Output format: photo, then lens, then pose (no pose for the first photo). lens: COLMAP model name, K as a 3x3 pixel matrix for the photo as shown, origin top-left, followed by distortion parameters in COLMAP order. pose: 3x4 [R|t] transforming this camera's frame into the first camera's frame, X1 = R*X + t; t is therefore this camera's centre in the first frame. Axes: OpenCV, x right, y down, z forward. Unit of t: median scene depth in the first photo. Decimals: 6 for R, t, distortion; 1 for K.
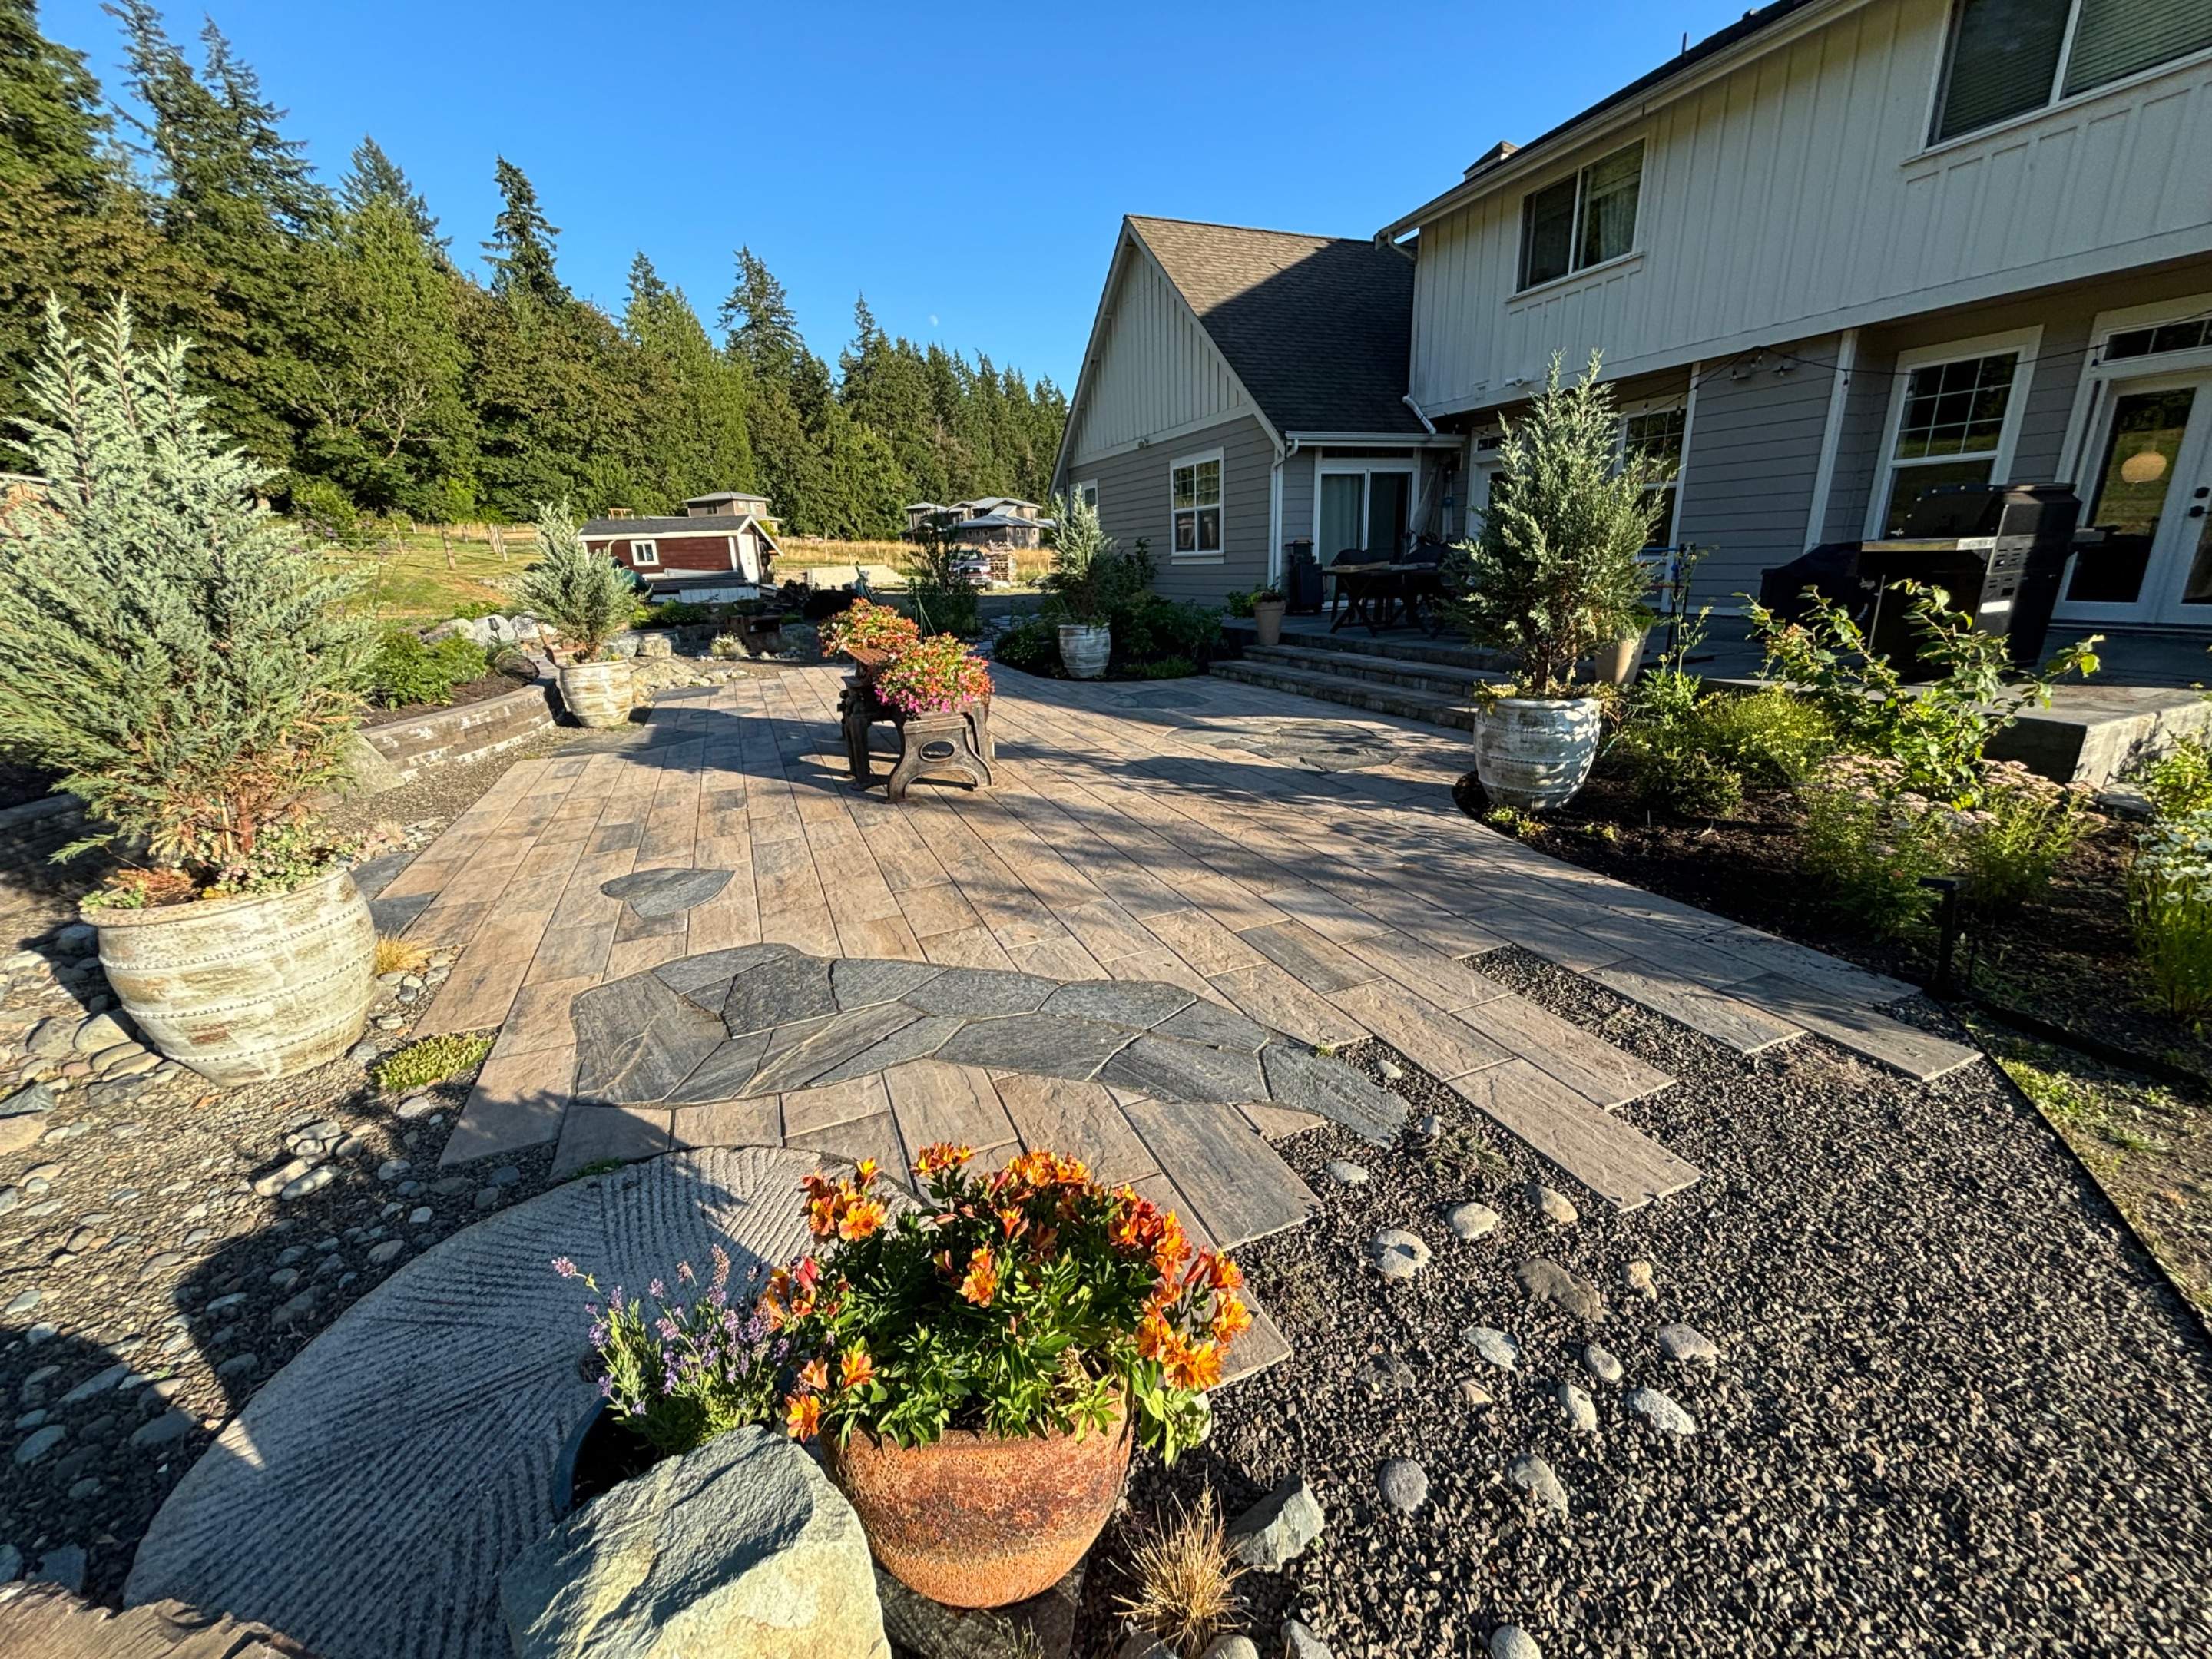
lens RADIAL K [[894.2, 0, 1107.7], [0, 894.2, 828.1], [0, 0, 1]] dist [-0.001902, 0.000882]
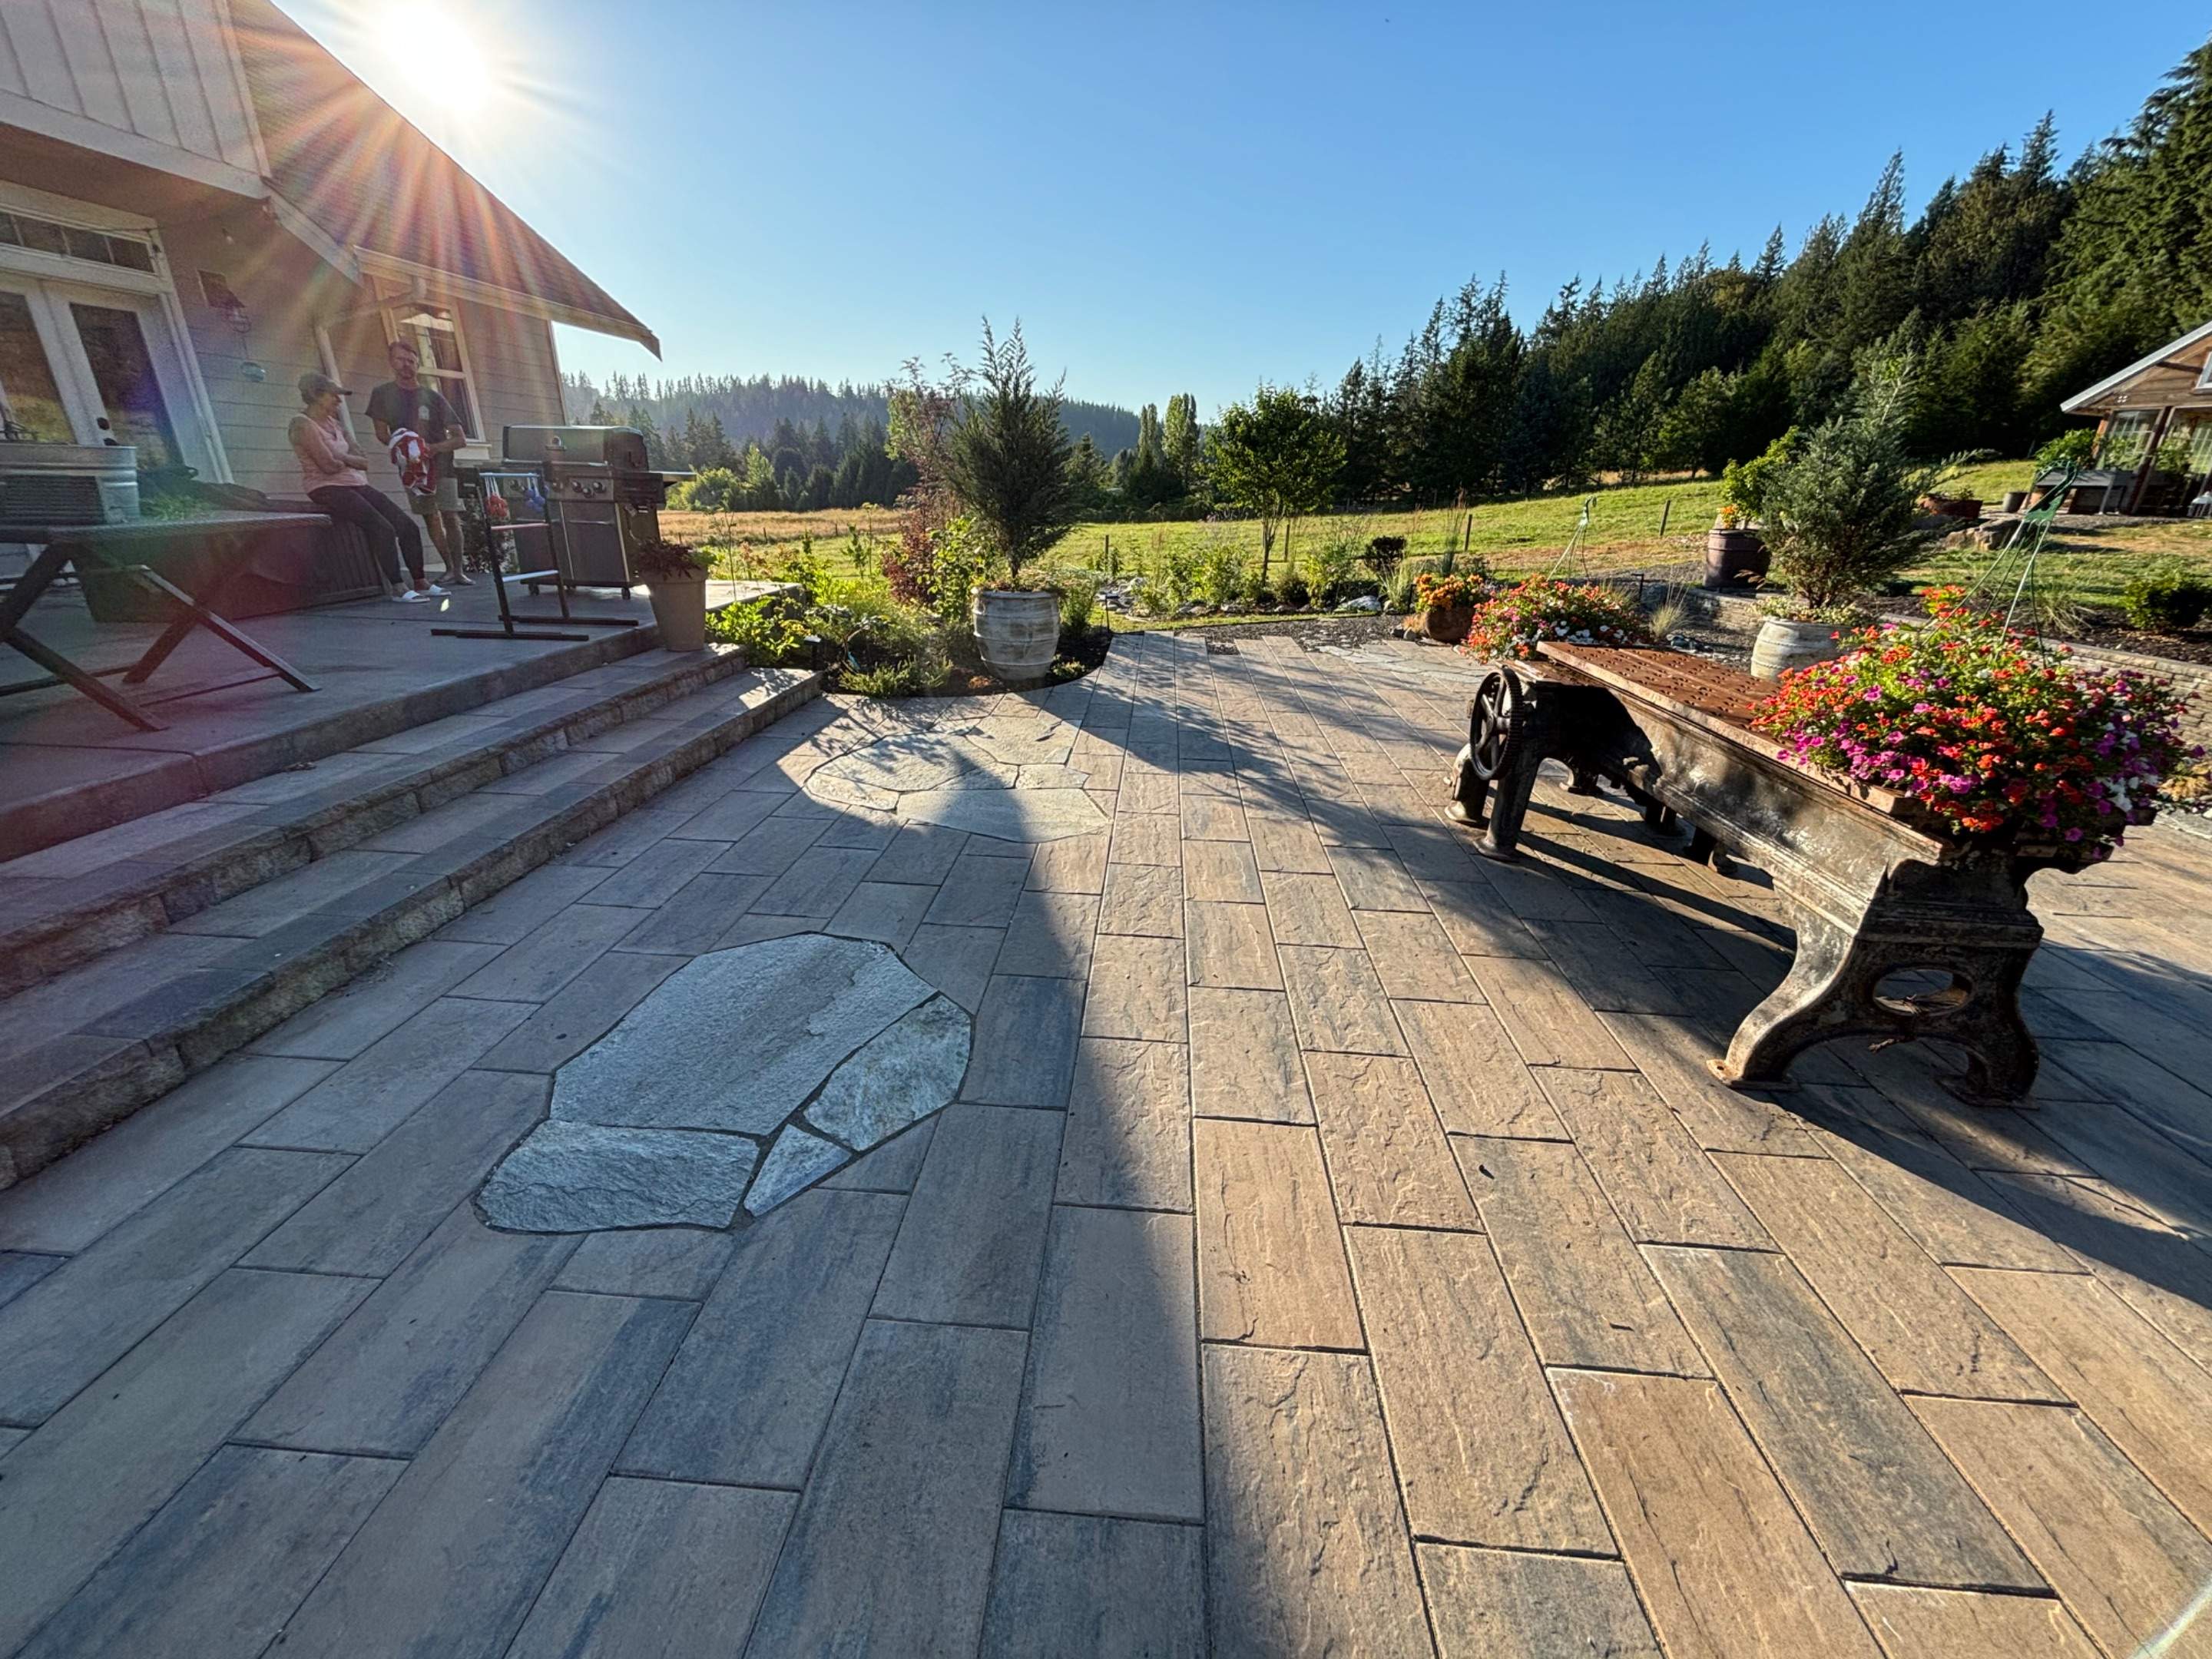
lens RADIAL K [[894.2, 0, 1111.5], [0, 894.2, 829.2], [0, 0, 1]] dist [-0.001902, 0.000882]
pose [[-0.898554, -0.142975, 0.414921, -0.192235], [0.141306, 0.800841, 0.581968, -0.440125], [-0.415493, 0.581560, -0.699395, 1.464330]]
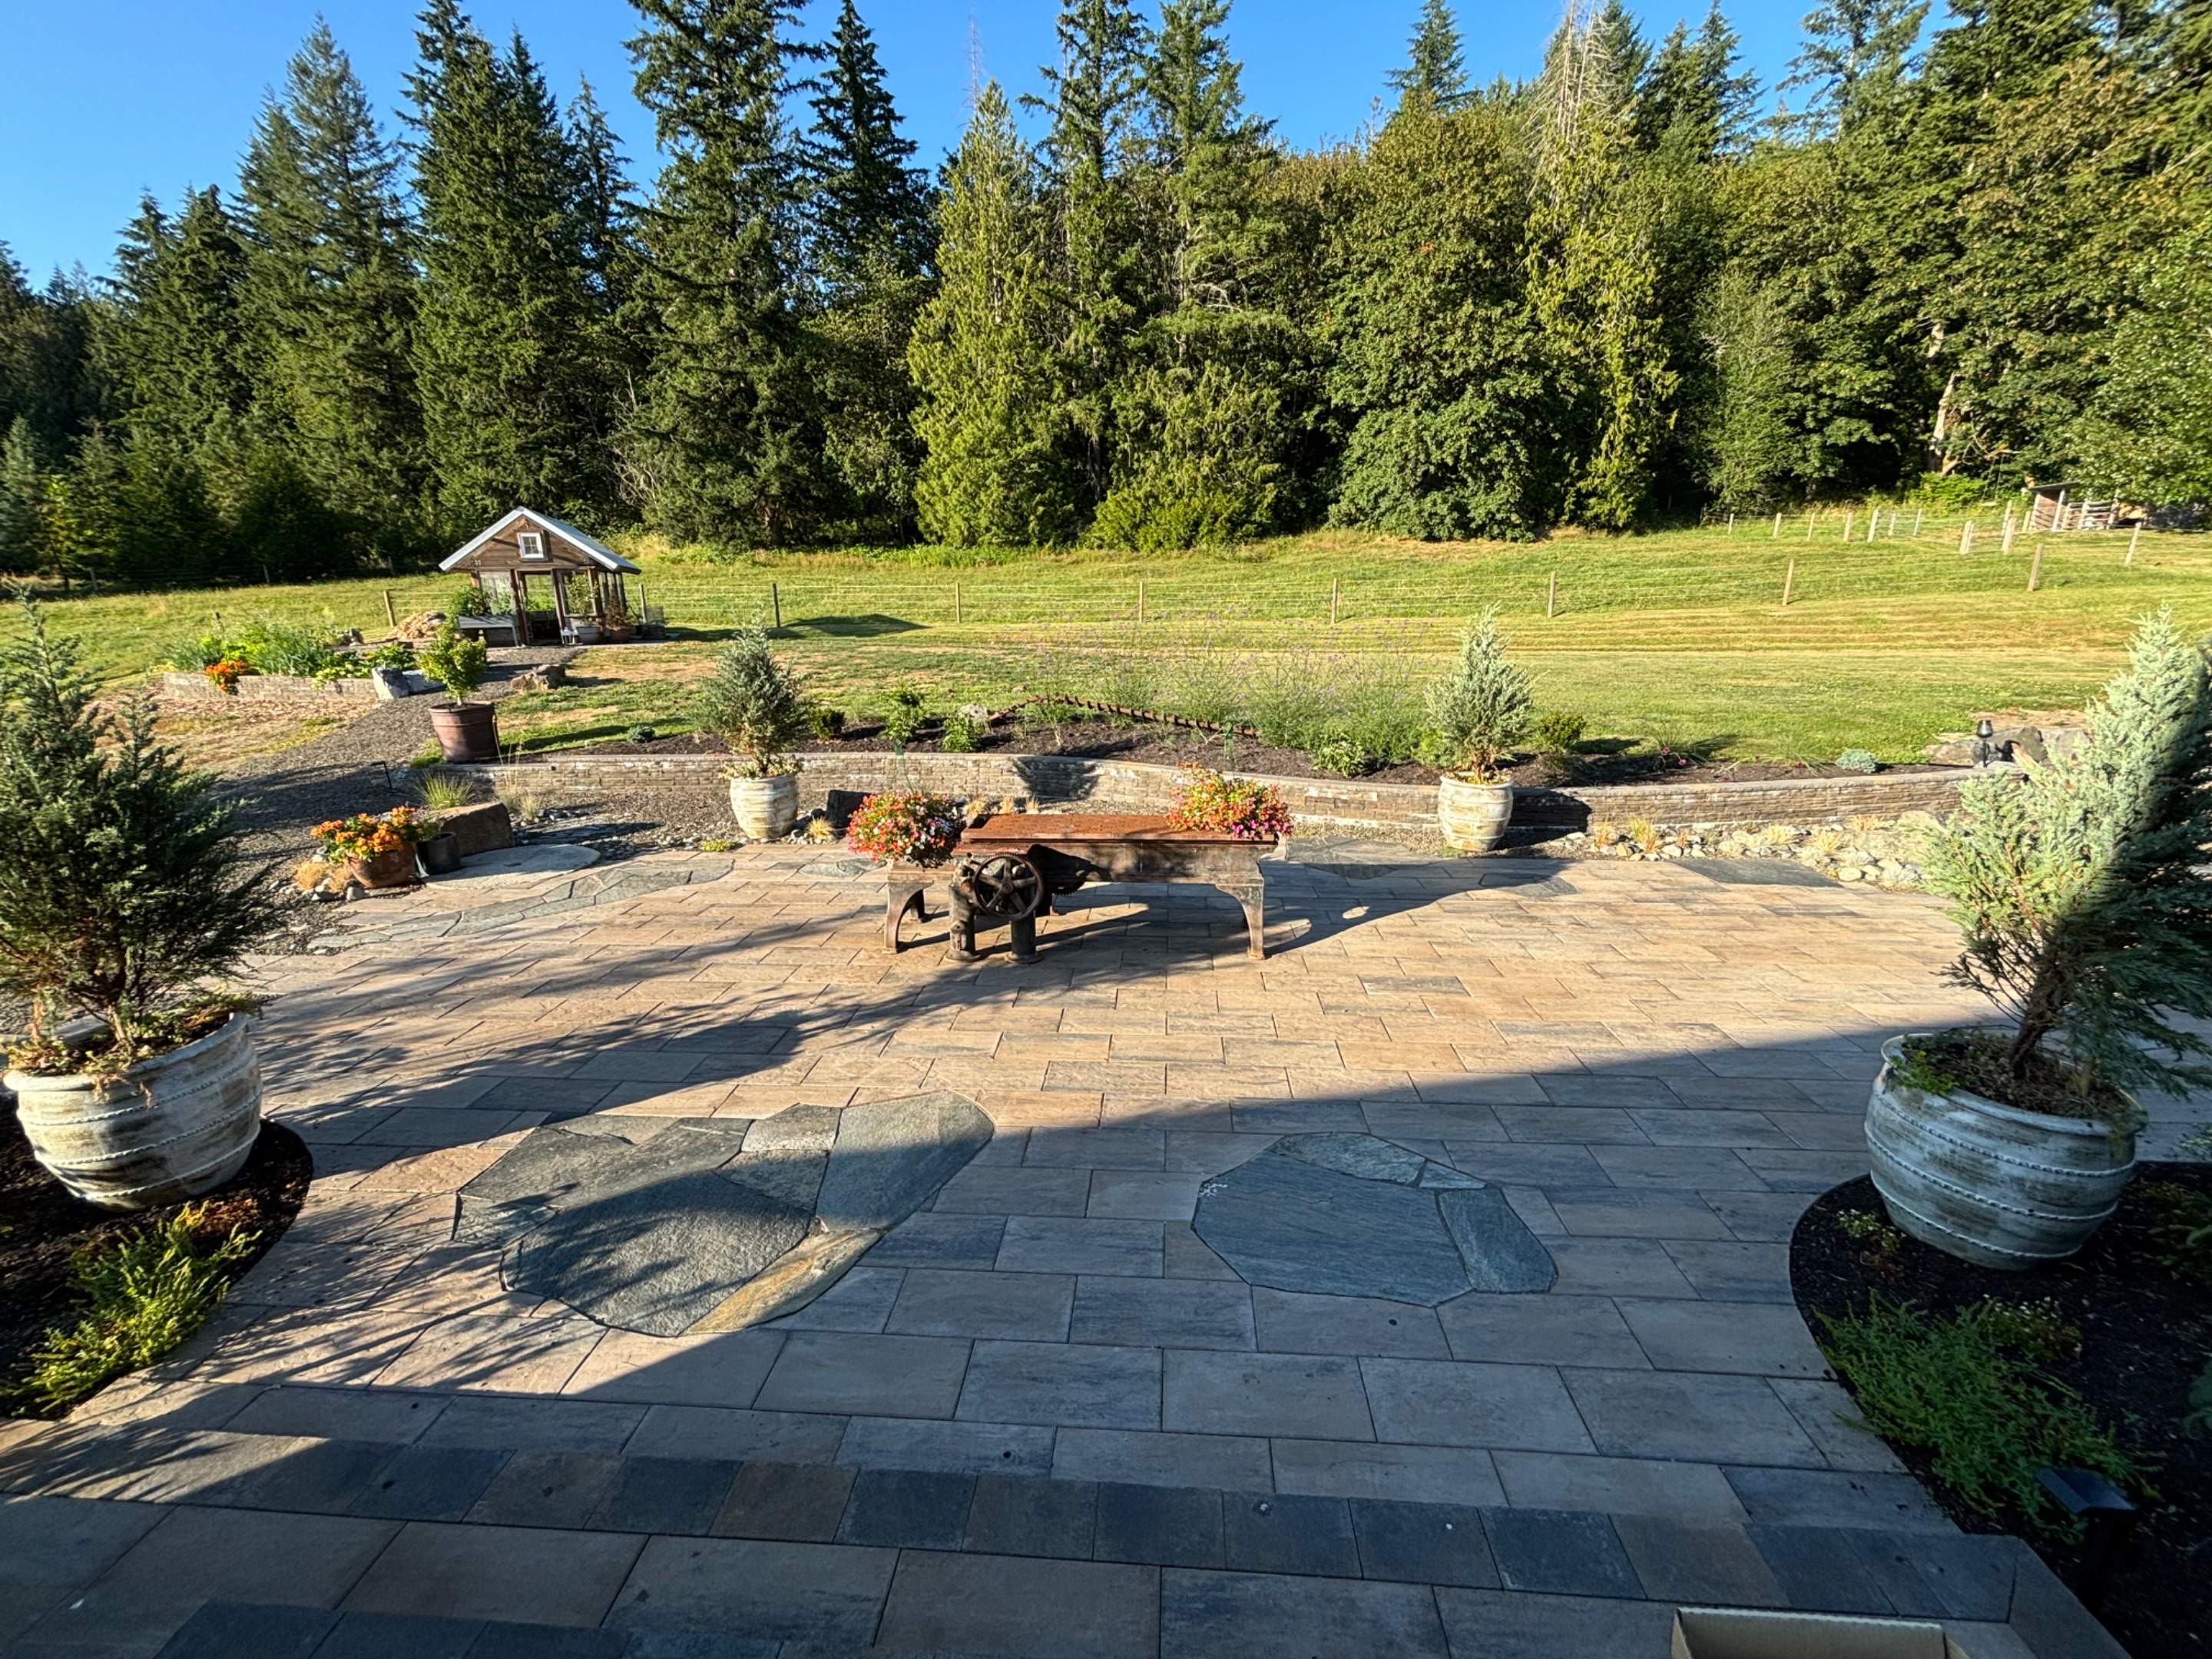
lens RADIAL K [[894.2, 0, 1109.4], [0, 894.2, 831.4], [0, 0, 1]] dist [-0.001902, 0.000882]
pose [[-0.445965, 0.268611, -0.853793, 0.482749], [-0.239809, 0.883171, 0.403114, -0.545858], [0.862327, 0.384522, -0.329448, 1.293843]]
